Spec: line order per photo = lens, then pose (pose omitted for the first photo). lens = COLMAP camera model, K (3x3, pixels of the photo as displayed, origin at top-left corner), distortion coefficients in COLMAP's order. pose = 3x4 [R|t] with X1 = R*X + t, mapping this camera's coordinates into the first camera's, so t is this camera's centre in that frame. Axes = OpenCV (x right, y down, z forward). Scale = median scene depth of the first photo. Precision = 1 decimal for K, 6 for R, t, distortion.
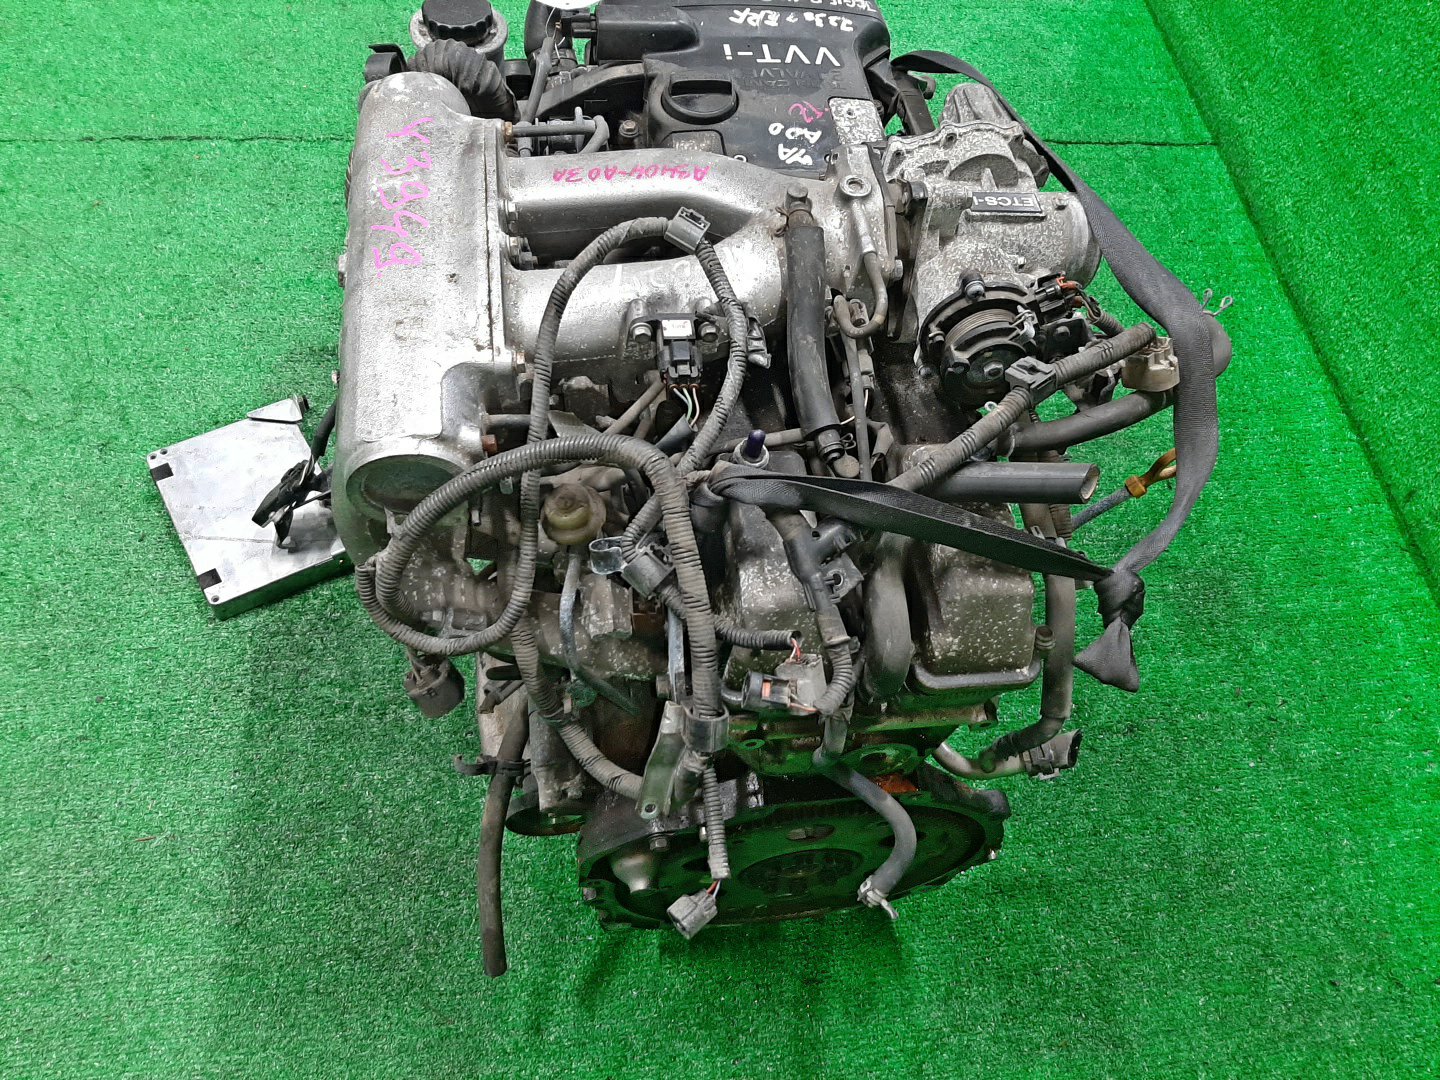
lens RADIAL K [[1119.5, 0, 741.1], [0, 1119.5, 536.8], [0, 0, 1]] dist [0.062212, -0.113147]
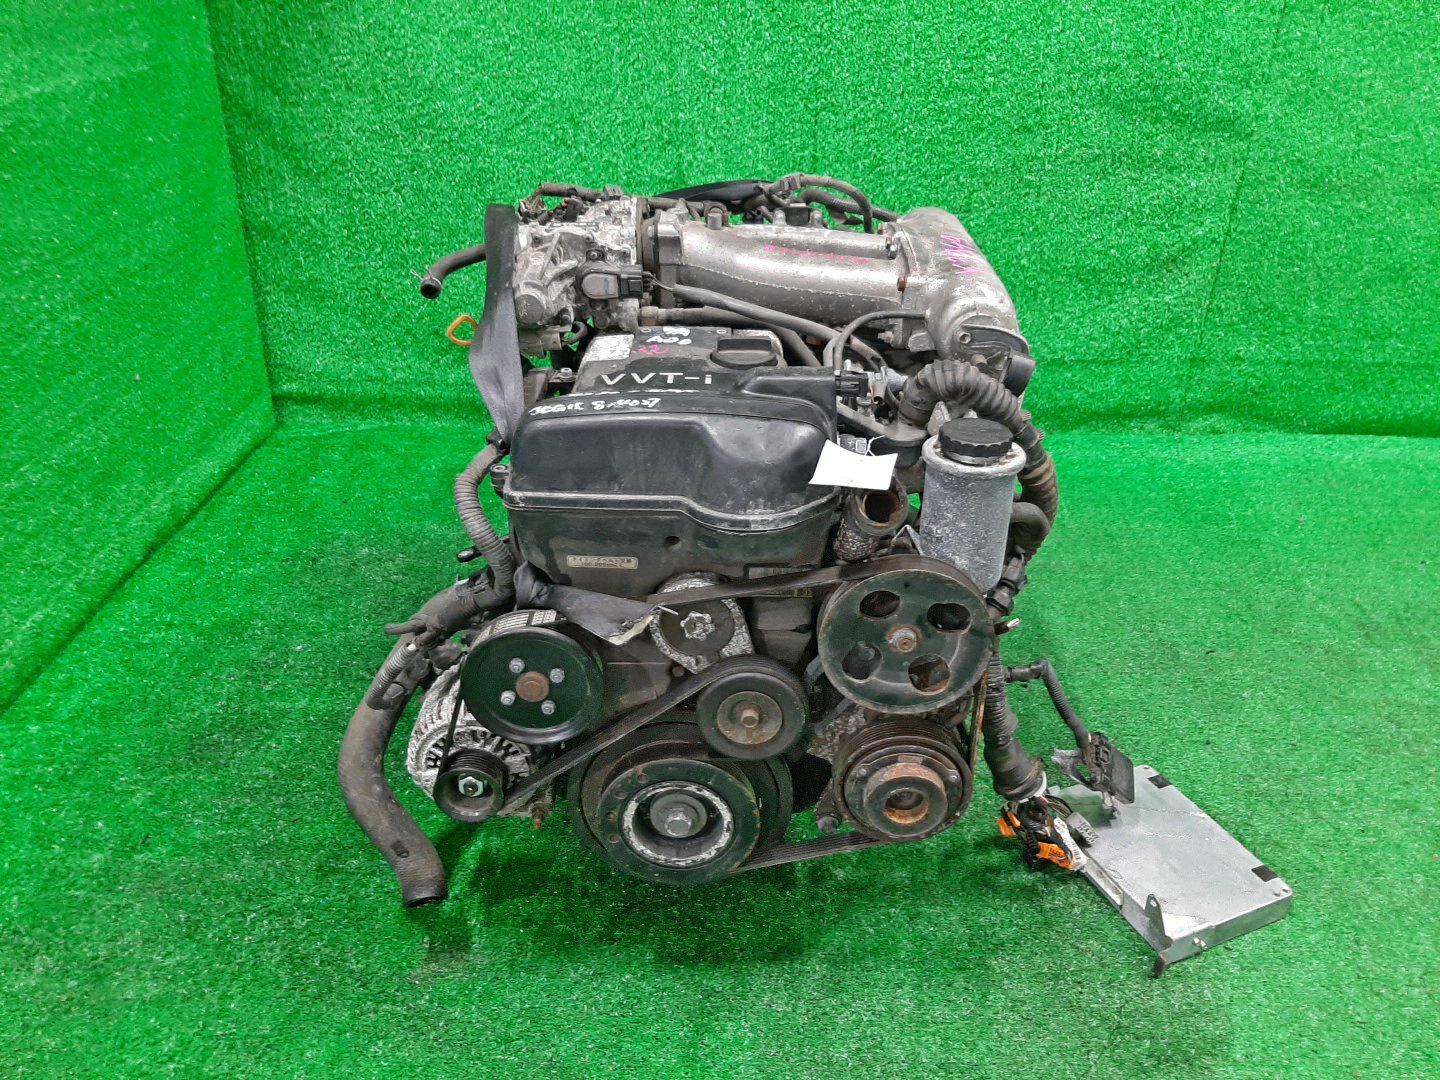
lens RADIAL K [[1119.5, 0, 741.1], [0, 1119.5, 536.8], [0, 0, 1]] dist [0.062212, -0.113147]
pose [[-0.981203, -0.179032, 0.072033, -0.142176], [0.061792, 0.062142, 0.996153, -1.451700], [-0.182820, 0.981879, -0.049912, 1.188956]]
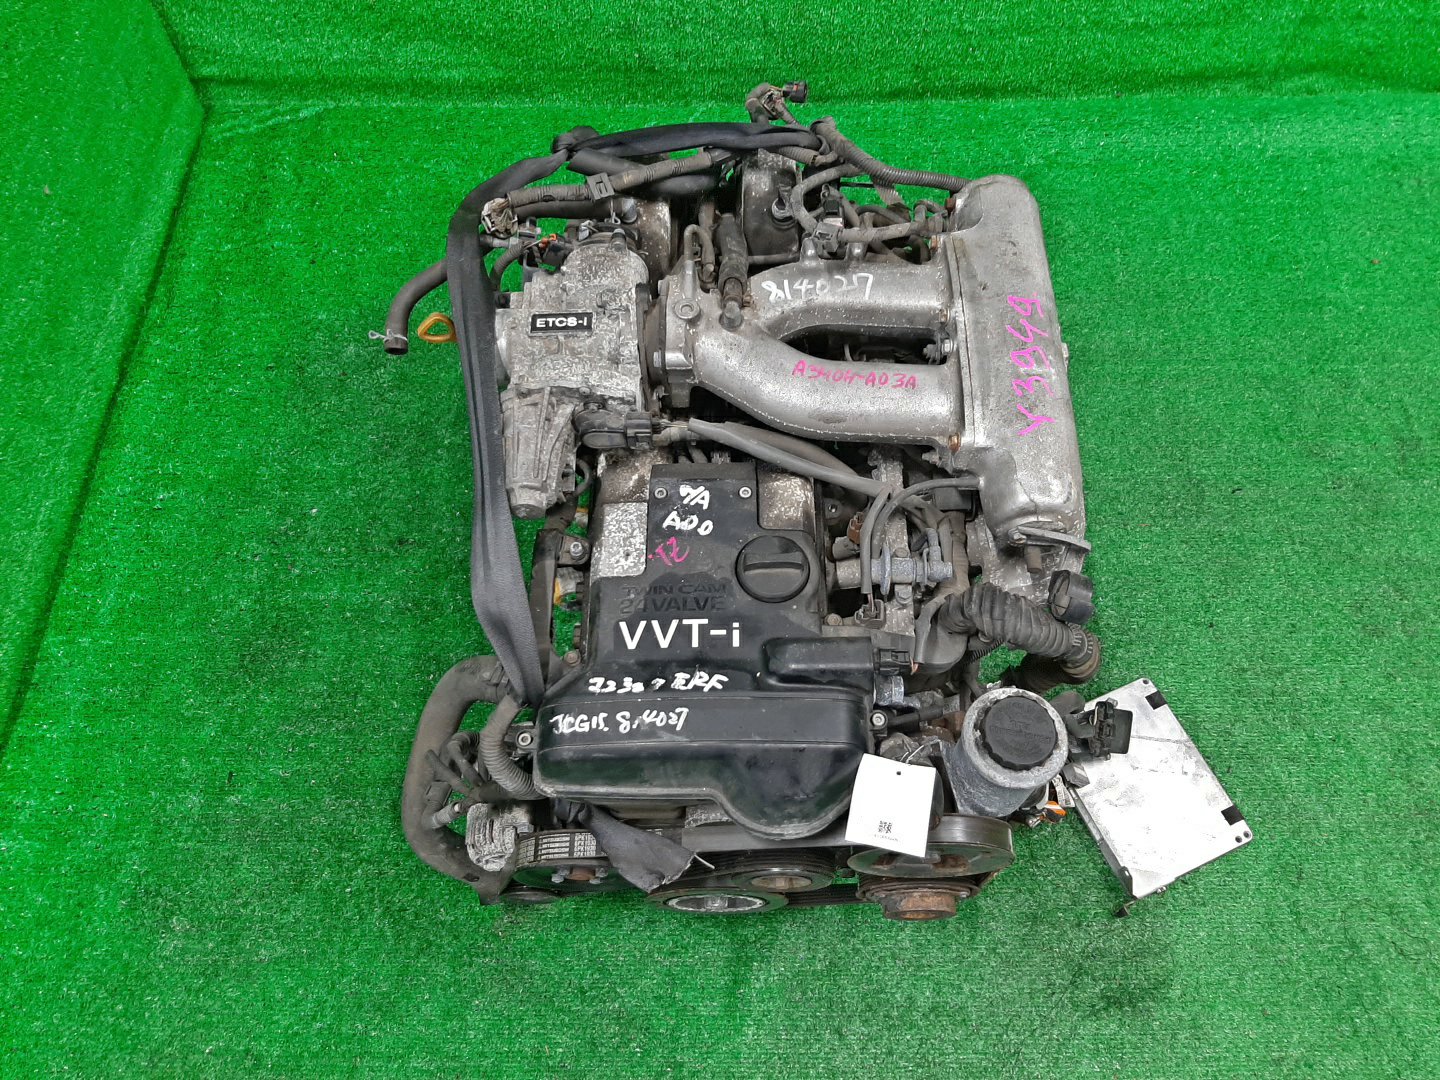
lens RADIAL K [[1119.5, 0, 741.1], [0, 1119.5, 536.8], [0, 0, 1]] dist [0.062212, -0.113147]
pose [[-0.984675, -0.171512, -0.031611, 0.028775], [0.059571, -0.501120, 0.863325, -1.214944], [-0.163911, 0.848211, 0.503657, 0.445299]]
